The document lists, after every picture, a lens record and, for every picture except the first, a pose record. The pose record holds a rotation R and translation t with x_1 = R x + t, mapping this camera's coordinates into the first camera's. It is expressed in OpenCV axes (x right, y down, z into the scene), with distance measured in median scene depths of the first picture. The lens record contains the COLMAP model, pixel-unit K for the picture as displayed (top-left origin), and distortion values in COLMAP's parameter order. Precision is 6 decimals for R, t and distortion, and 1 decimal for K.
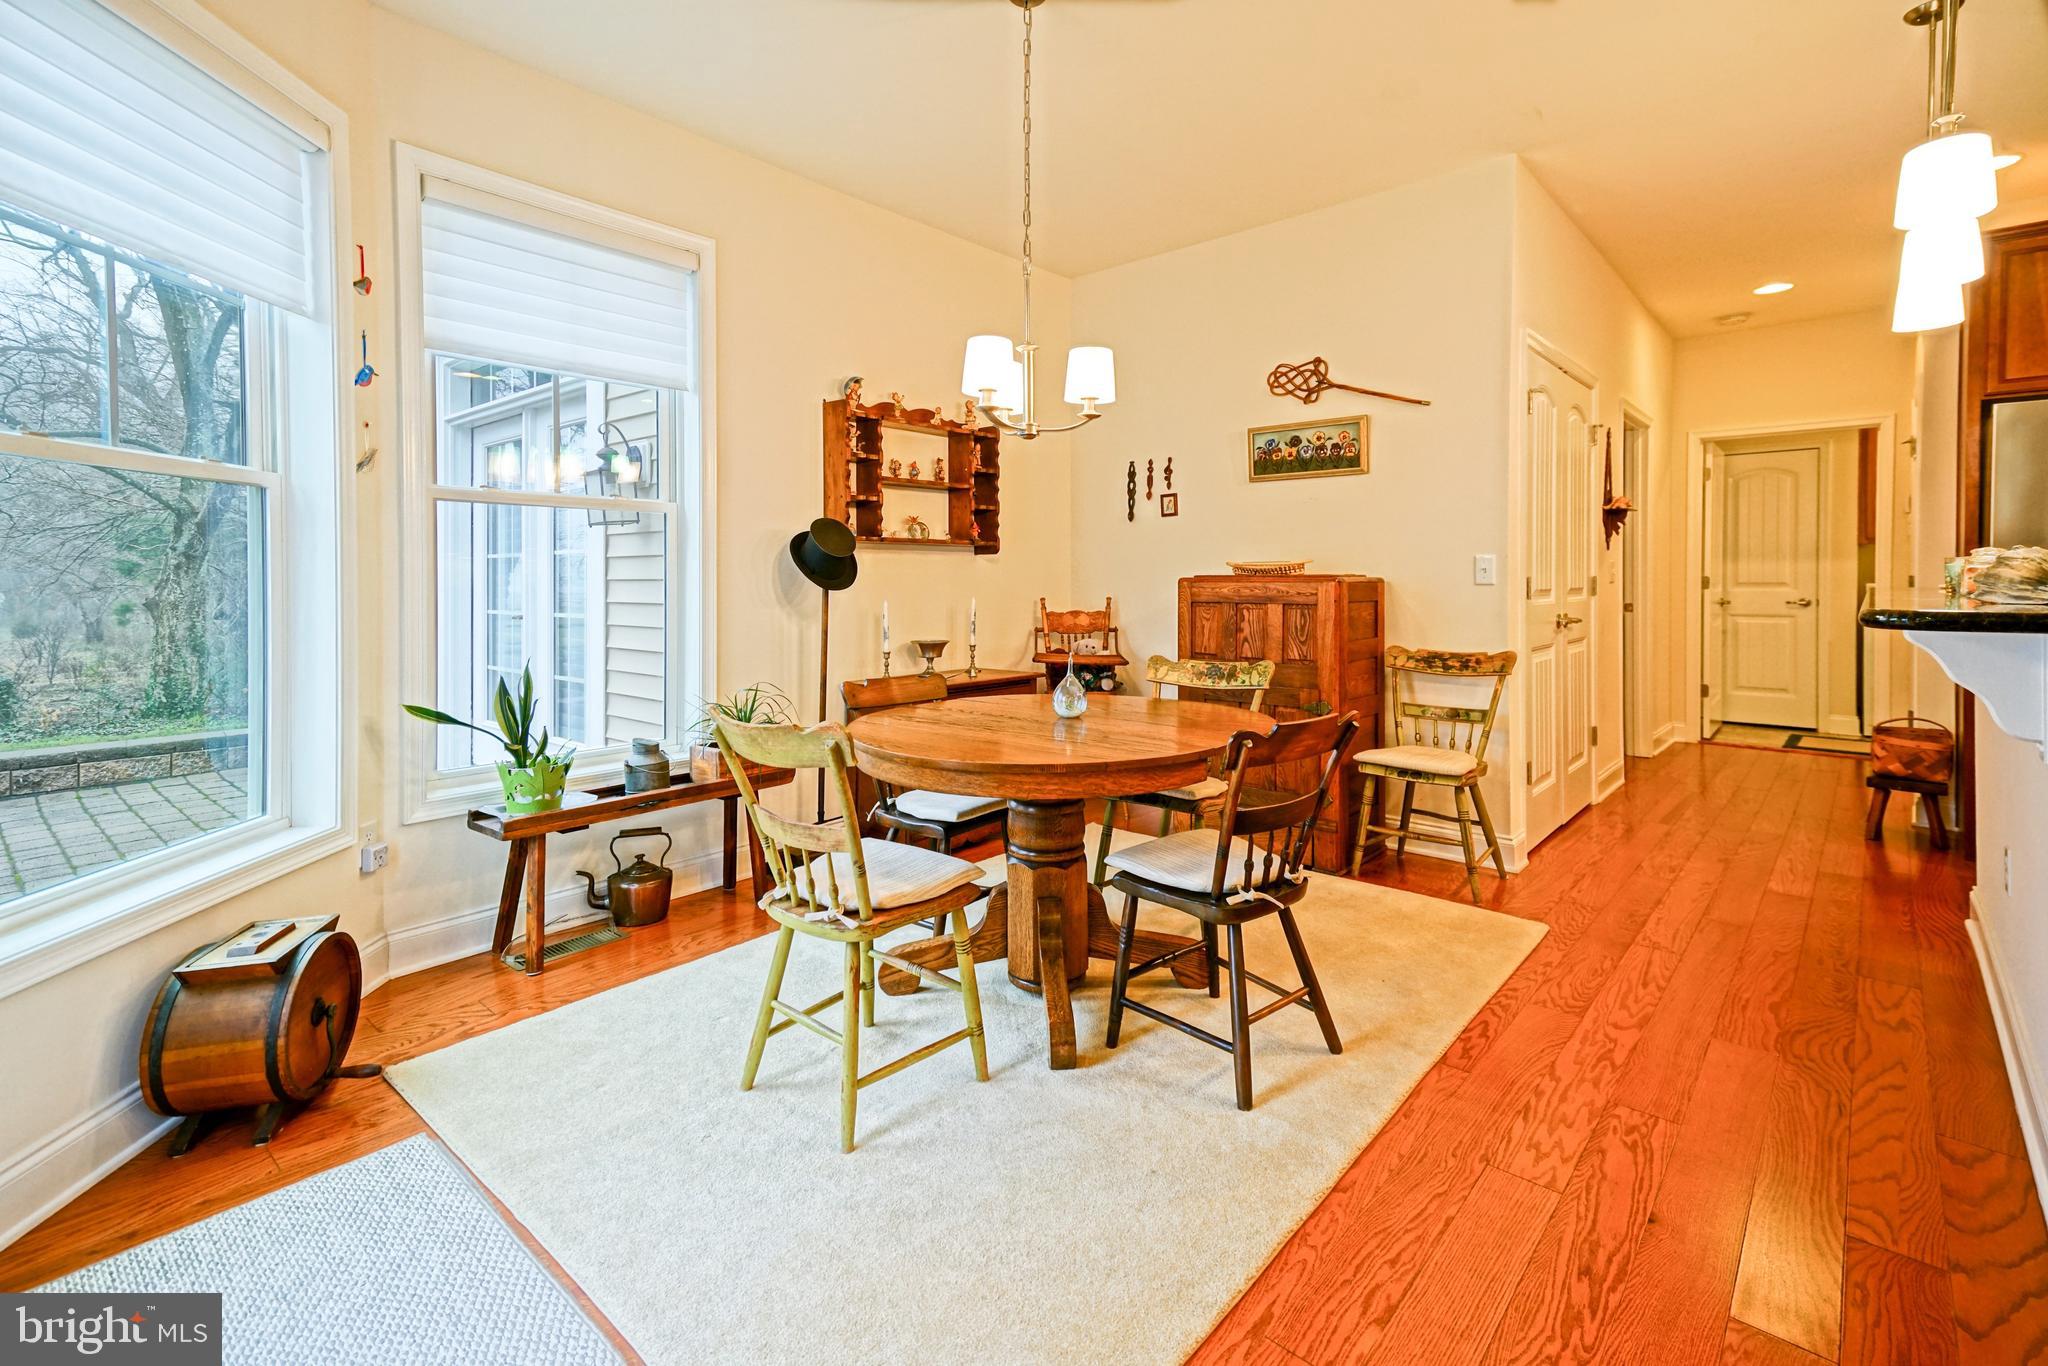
lens RADIAL K [[933.5, 0, 1014.0], [0, 933.5, 585.3], [0, 0, 1]] dist [0.032291, -0.000087]
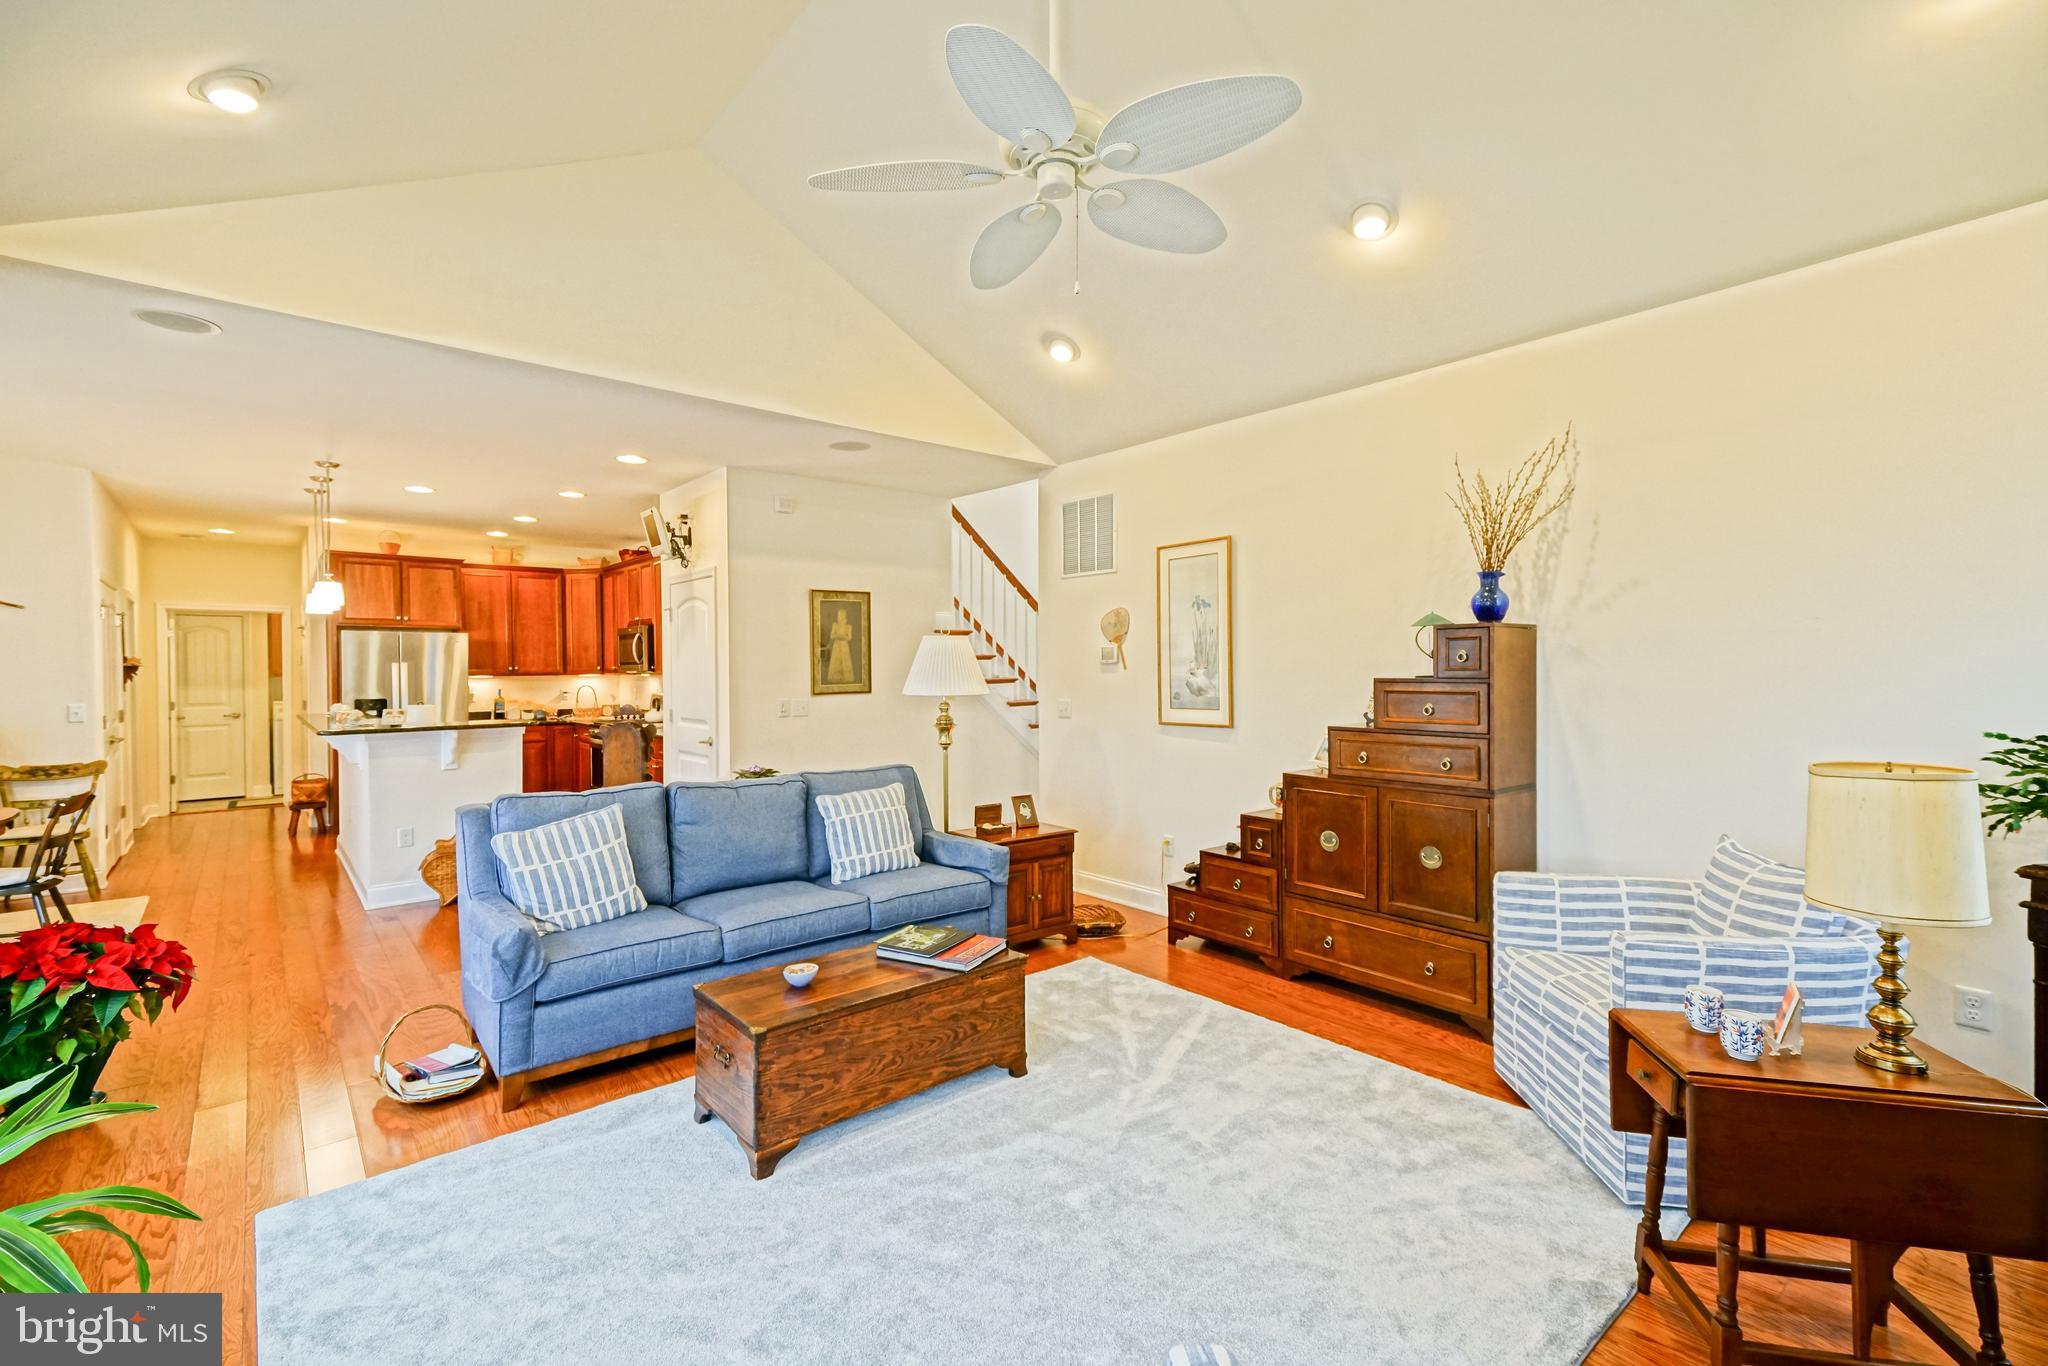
lens RADIAL K [[910.6, 0, 1026.5], [0, 910.6, 674.9], [0, 0, 1]] dist [0.048318, -0.000523]
pose [[0.140236, -0.007943, 0.990086, -0.820242], [0.016627, 0.999846, 0.005666, -0.057601], [-0.989979, 0.015667, 0.140346, -0.789946]]
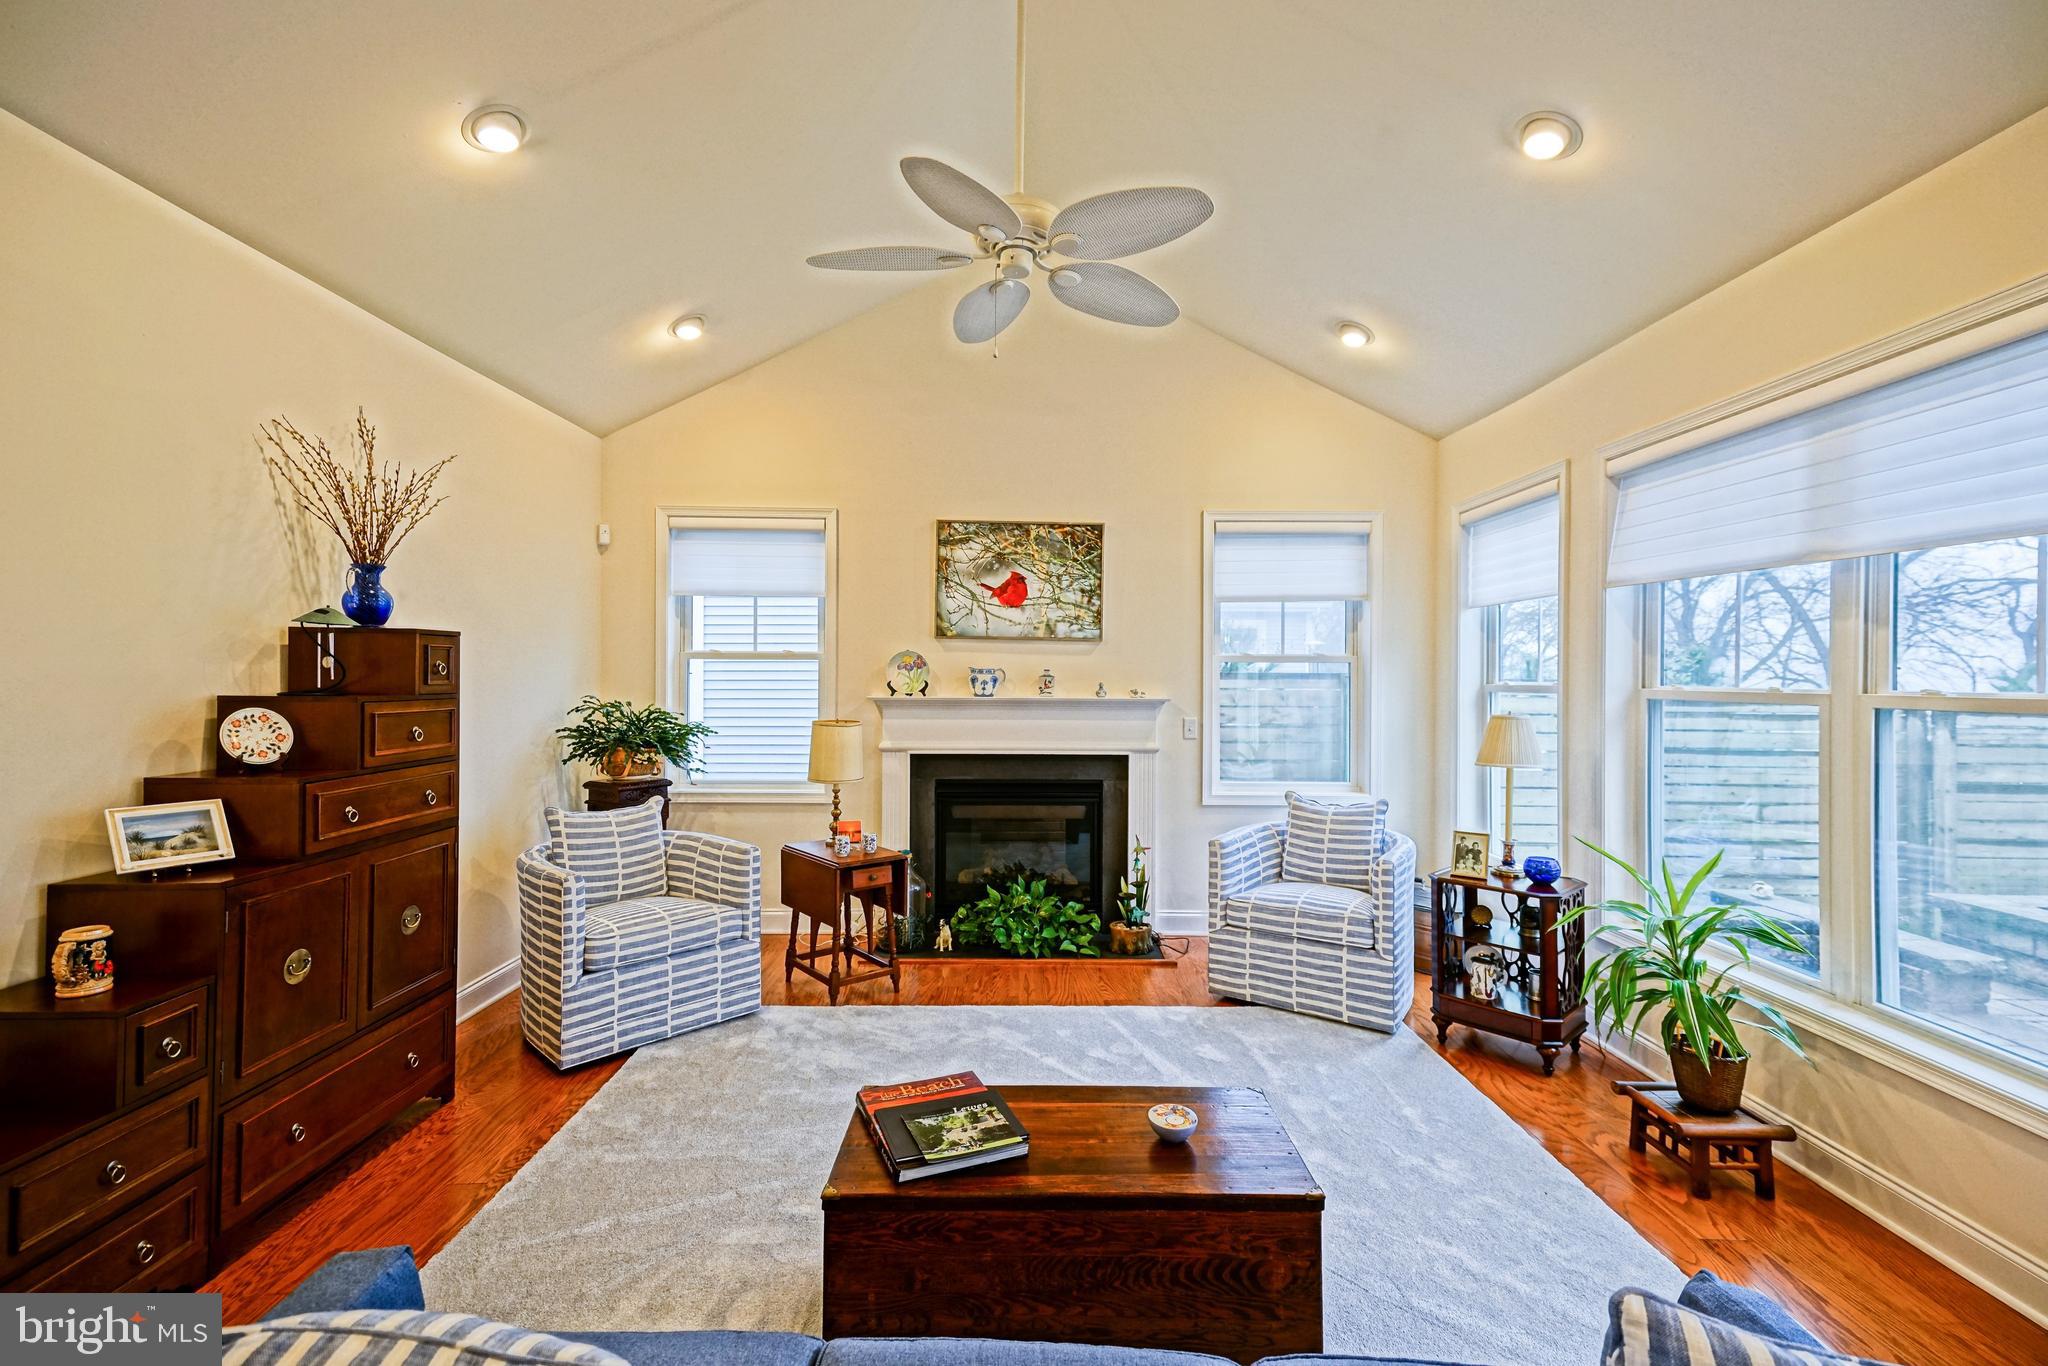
lens RADIAL K [[910.6, 0, 1028.4], [0, 910.6, 679.7], [0, 0, 1]] dist [0.048318, -0.000523]
pose [[-0.745142, 0.004978, -0.666887, 0.239668], [-0.008489, 0.999820, 0.016948, -0.071064], [0.666852, 0.018290, -0.744966, -0.204298]]
